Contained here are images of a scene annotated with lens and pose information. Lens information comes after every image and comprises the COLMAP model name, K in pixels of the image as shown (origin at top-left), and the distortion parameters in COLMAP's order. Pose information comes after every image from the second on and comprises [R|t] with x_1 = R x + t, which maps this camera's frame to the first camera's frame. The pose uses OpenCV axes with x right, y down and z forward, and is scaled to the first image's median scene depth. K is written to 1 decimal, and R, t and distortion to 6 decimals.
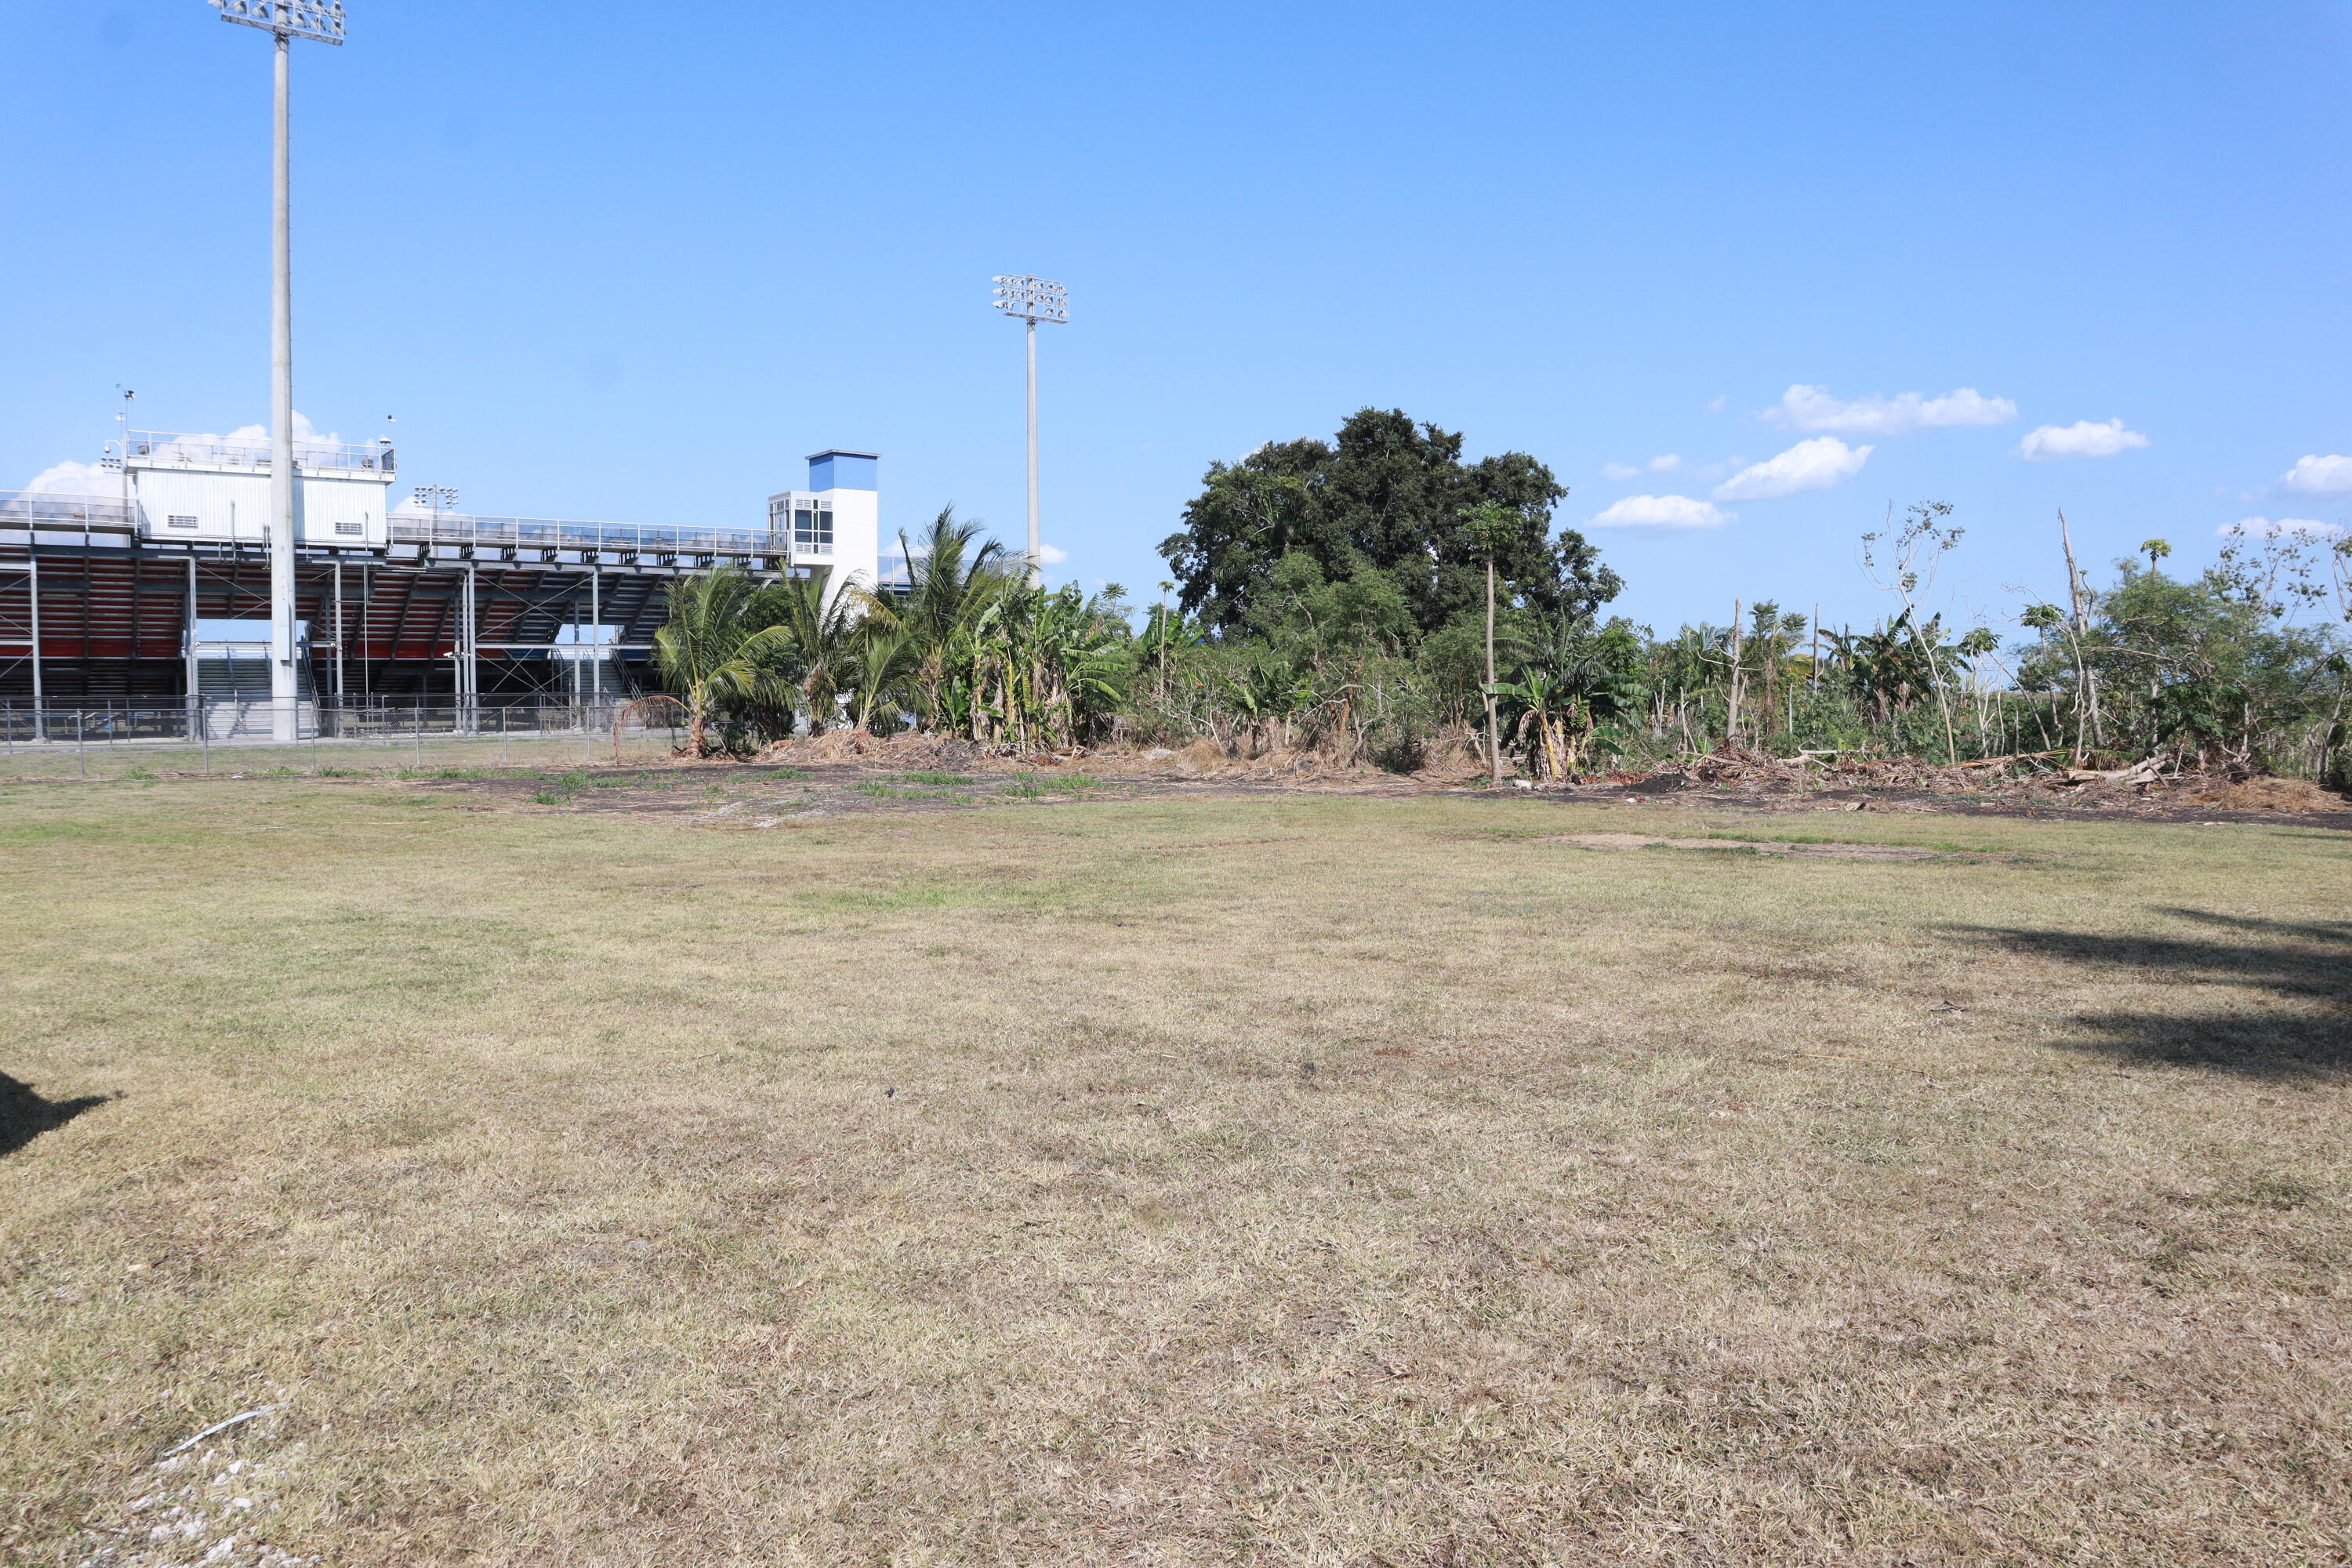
lens RADIAL K [[1634.7, 0, 1196.3], [0, 1634.7, 782.0], [0, 0, 1]] dist [-0.137421, 0.090790]
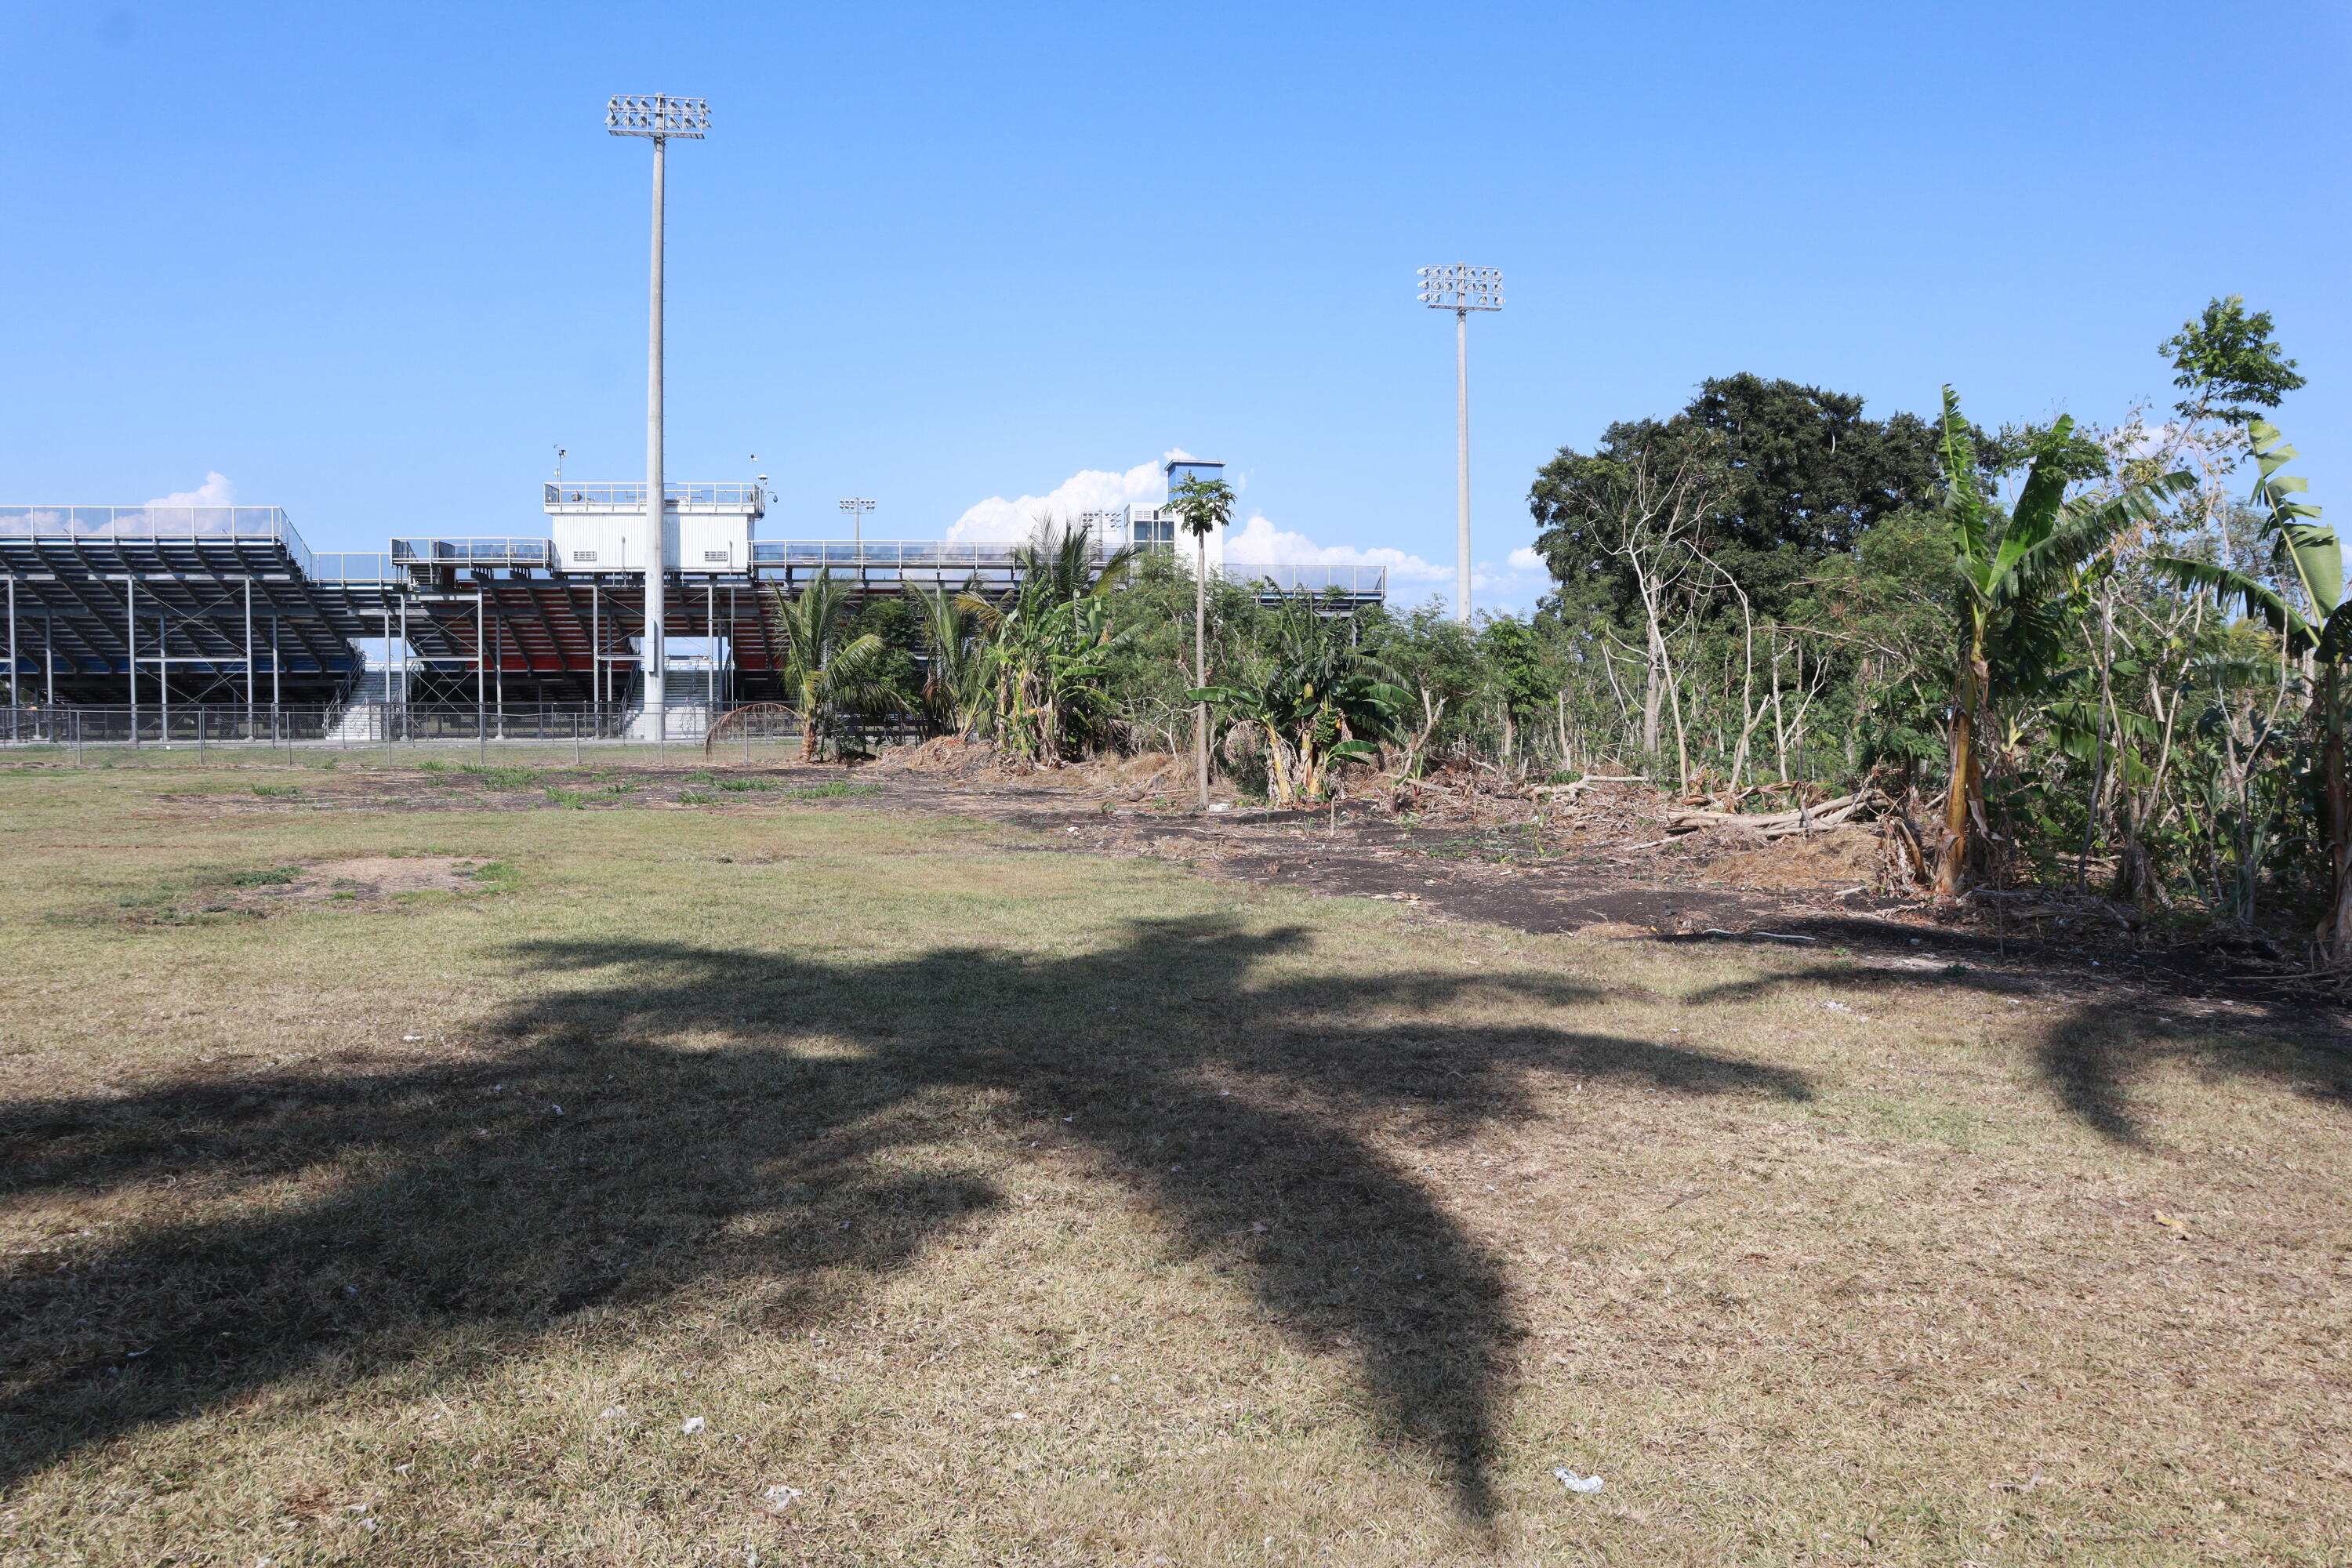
lens RADIAL K [[1624.8, 0, 1163.8], [0, 1624.8, 765.9], [0, 0, 1]] dist [-0.120451, 0.079513]
pose [[0.869927, 0.020922, -0.492736, 0.311010], [-0.029426, 0.999522, -0.009511, -0.007279], [0.492302, 0.022773, 0.870127, 0.146683]]
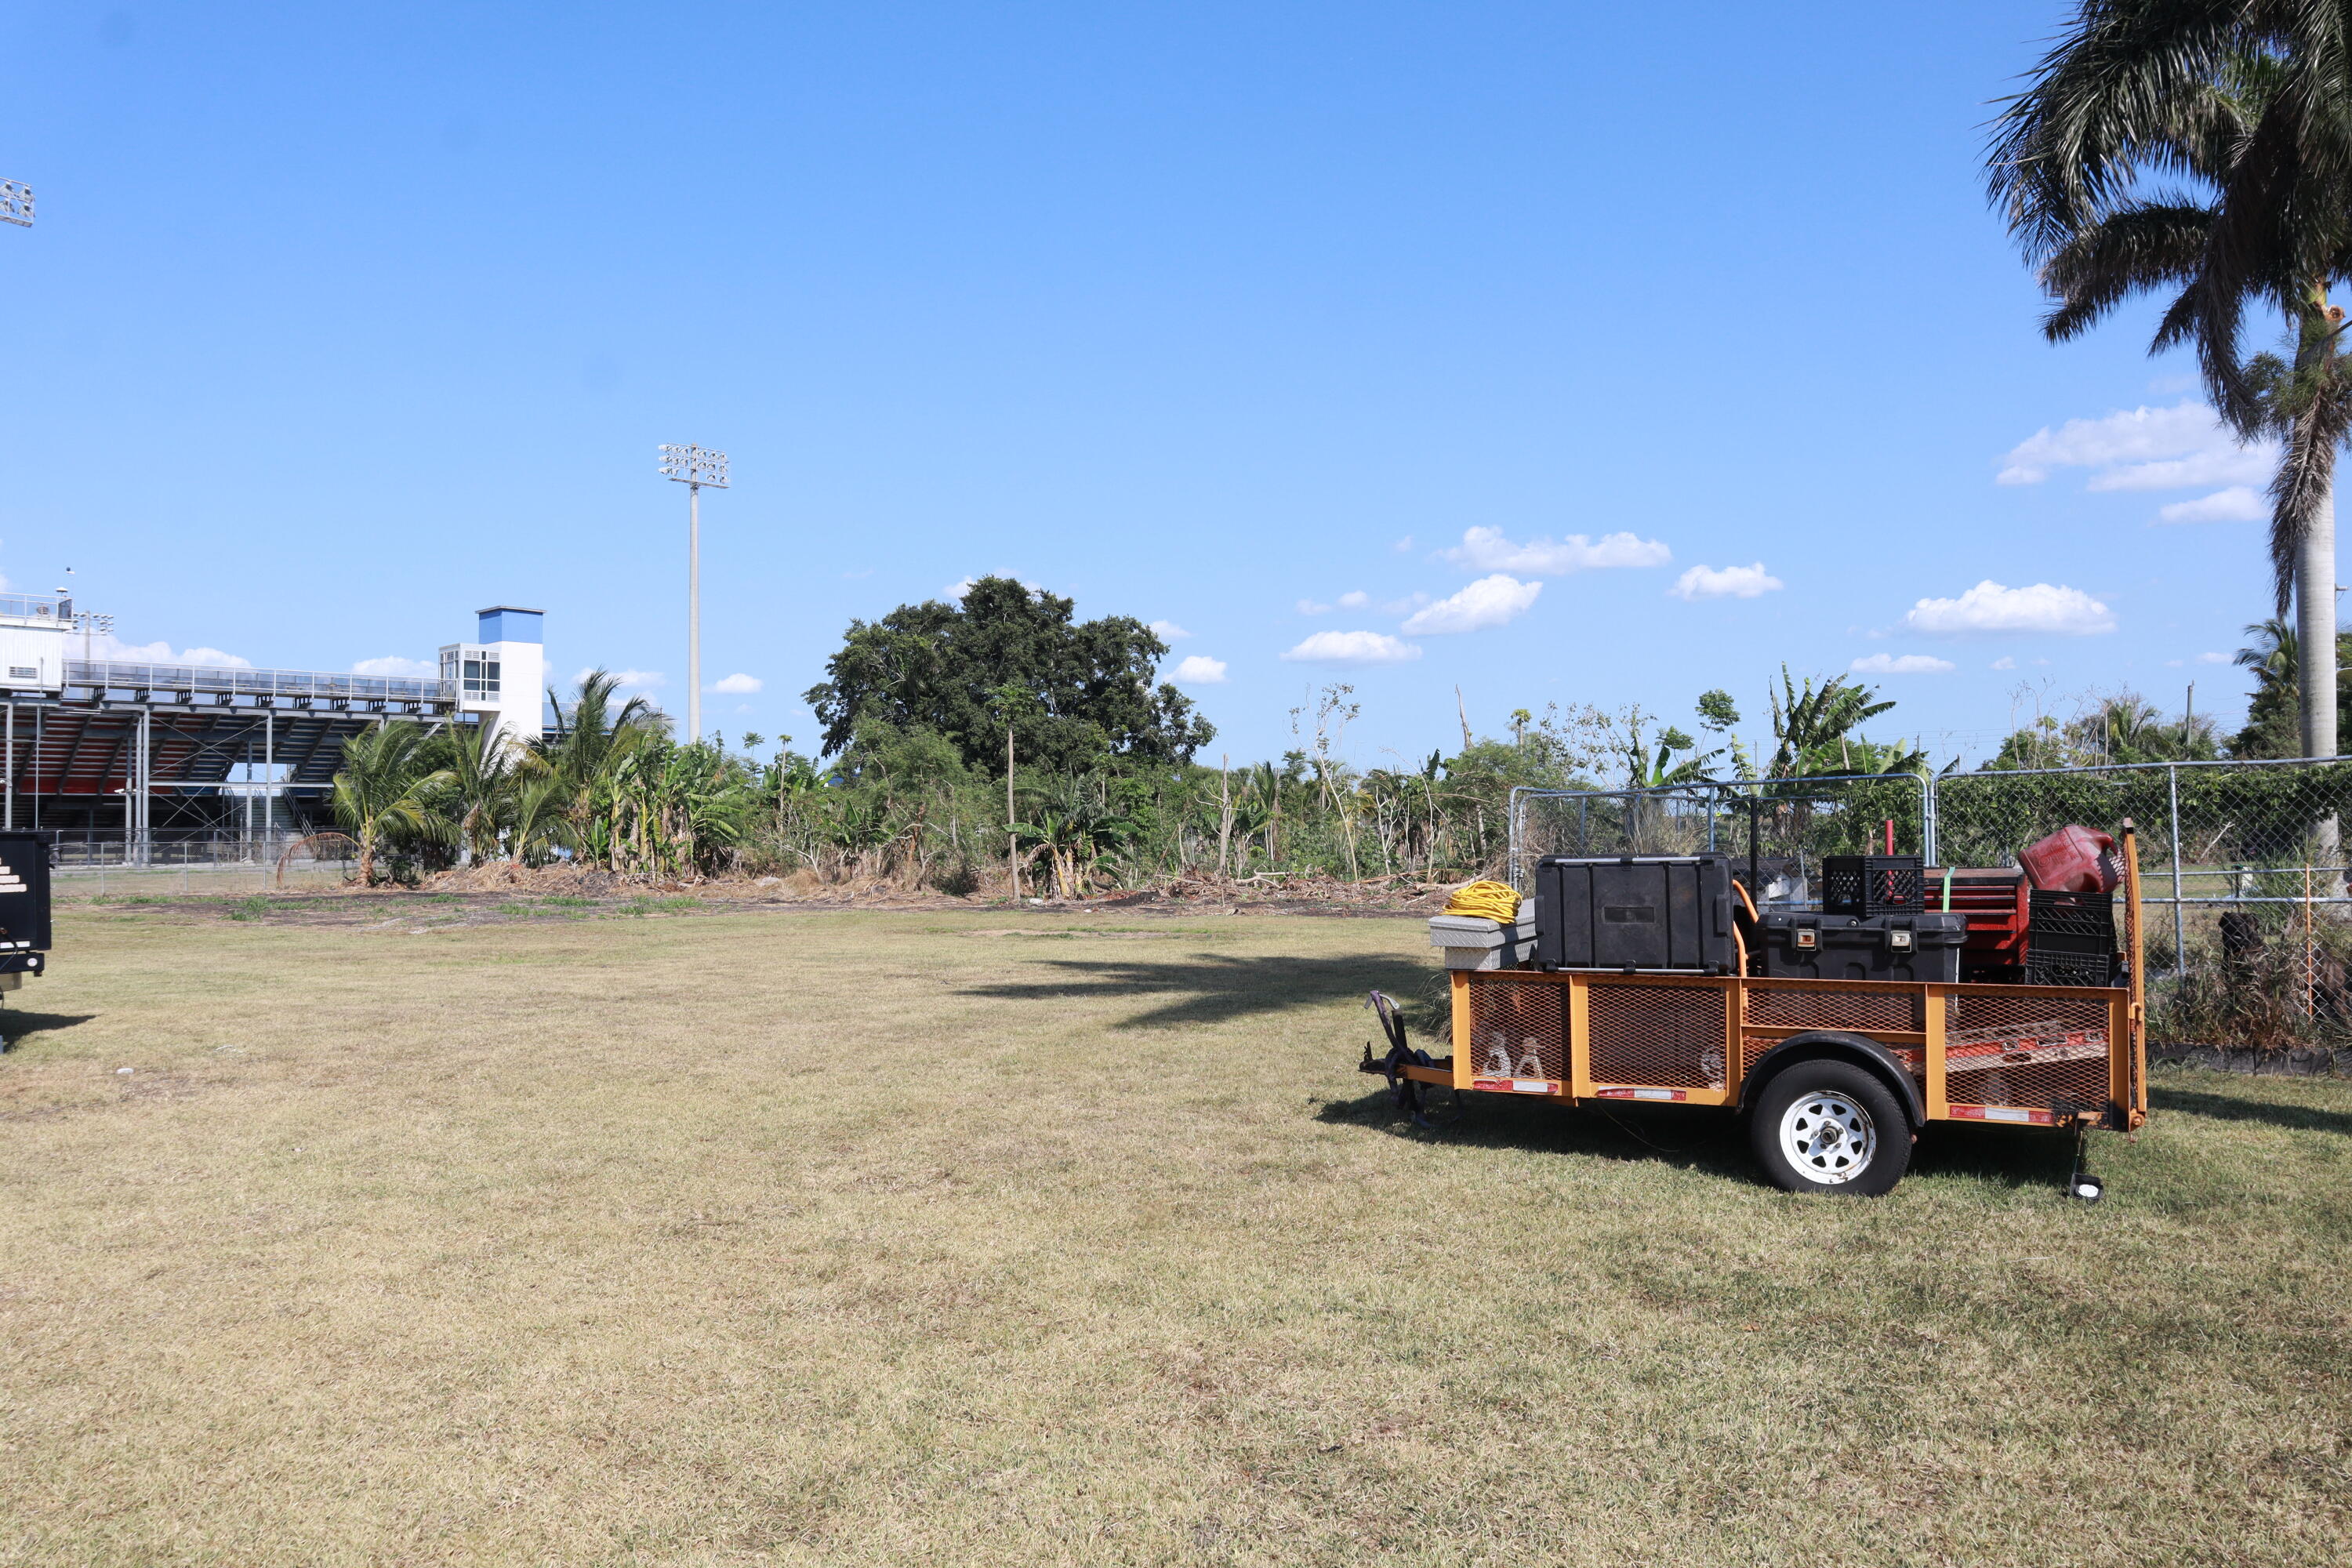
lens RADIAL K [[1624.8, 0, 1163.8], [0, 1624.8, 765.9], [0, 0, 1]] dist [-0.120451, 0.079513]
pose [[0.986085, 0.001608, 0.166232, 0.044593], [0.013282, 0.995994, -0.088423, 0.004695], [-0.165708, 0.089400, 0.982114, -0.145572]]
